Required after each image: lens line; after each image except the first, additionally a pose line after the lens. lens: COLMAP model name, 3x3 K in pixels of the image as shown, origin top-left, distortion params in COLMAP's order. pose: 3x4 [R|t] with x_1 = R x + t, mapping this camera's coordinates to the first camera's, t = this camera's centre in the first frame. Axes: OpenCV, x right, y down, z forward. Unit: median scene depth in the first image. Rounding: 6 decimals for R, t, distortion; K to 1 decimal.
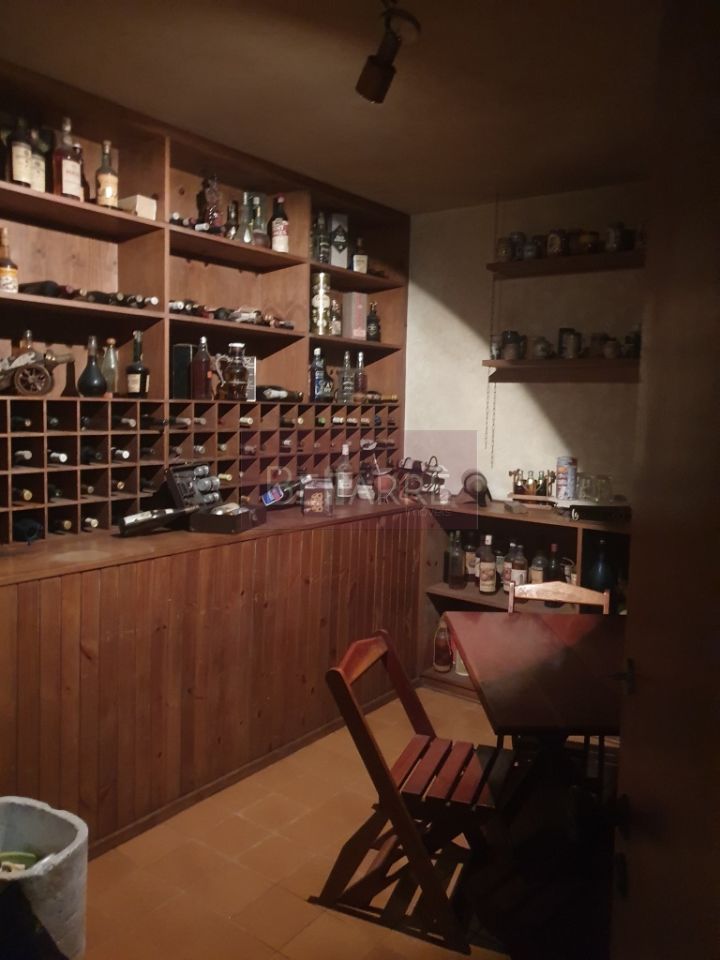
lens RADIAL K [[750.0, 0, 355.9], [0, 750.0, 426.7], [0, 0, 1]] dist [0.139896, -0.002768]
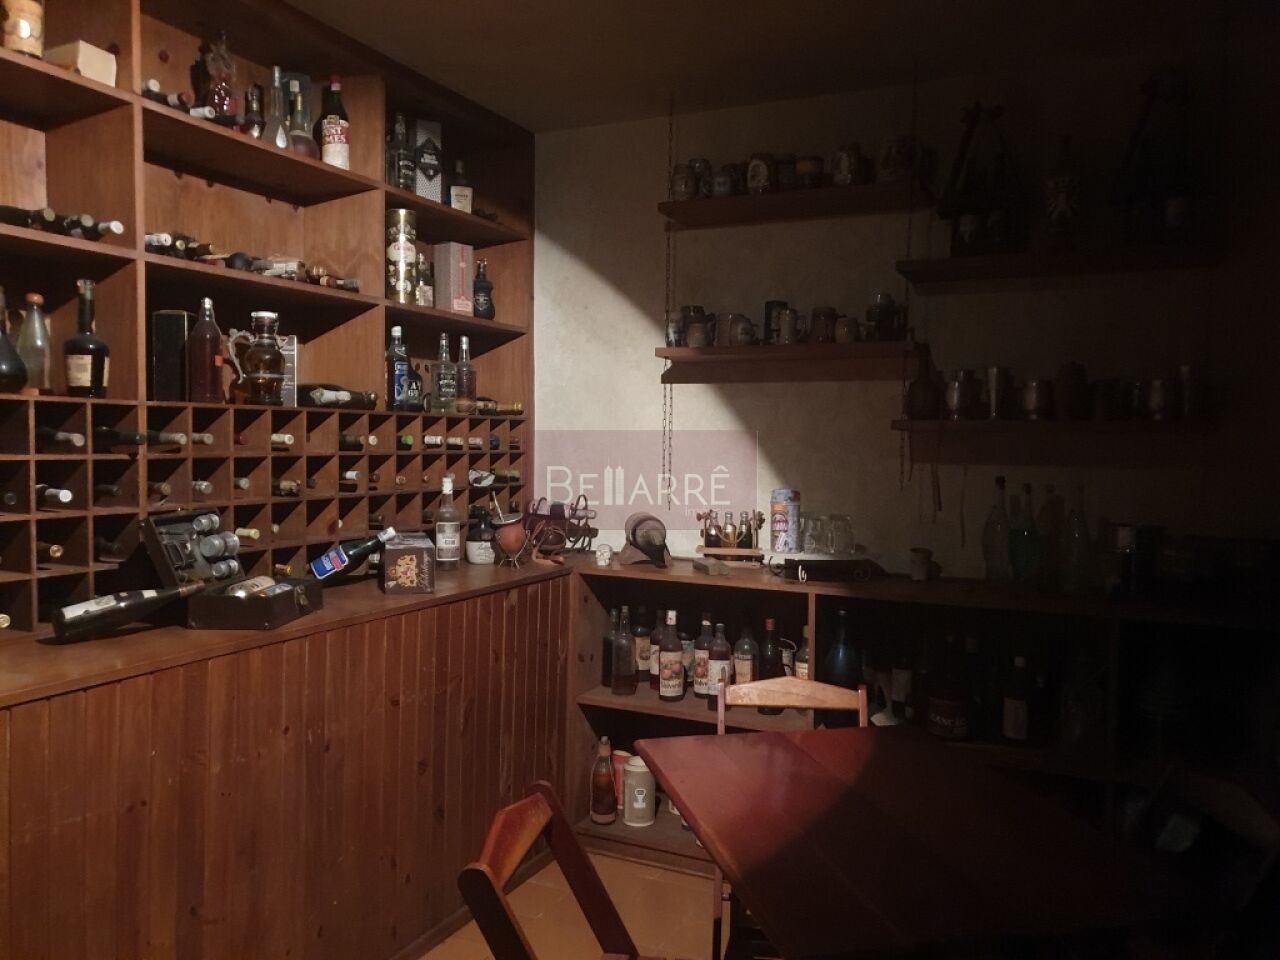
lens RADIAL K [[1008.2, 0, 619.3], [0, 1008.2, 462.7], [0, 0, 1]] dist [0.000939, 0.094597]
pose [[0.981047, -0.013673, 0.193287, -0.037701], [0.014731, 0.999883, -0.004035, 0.017588], [-0.193210, 0.006806, 0.981134, 0.151299]]
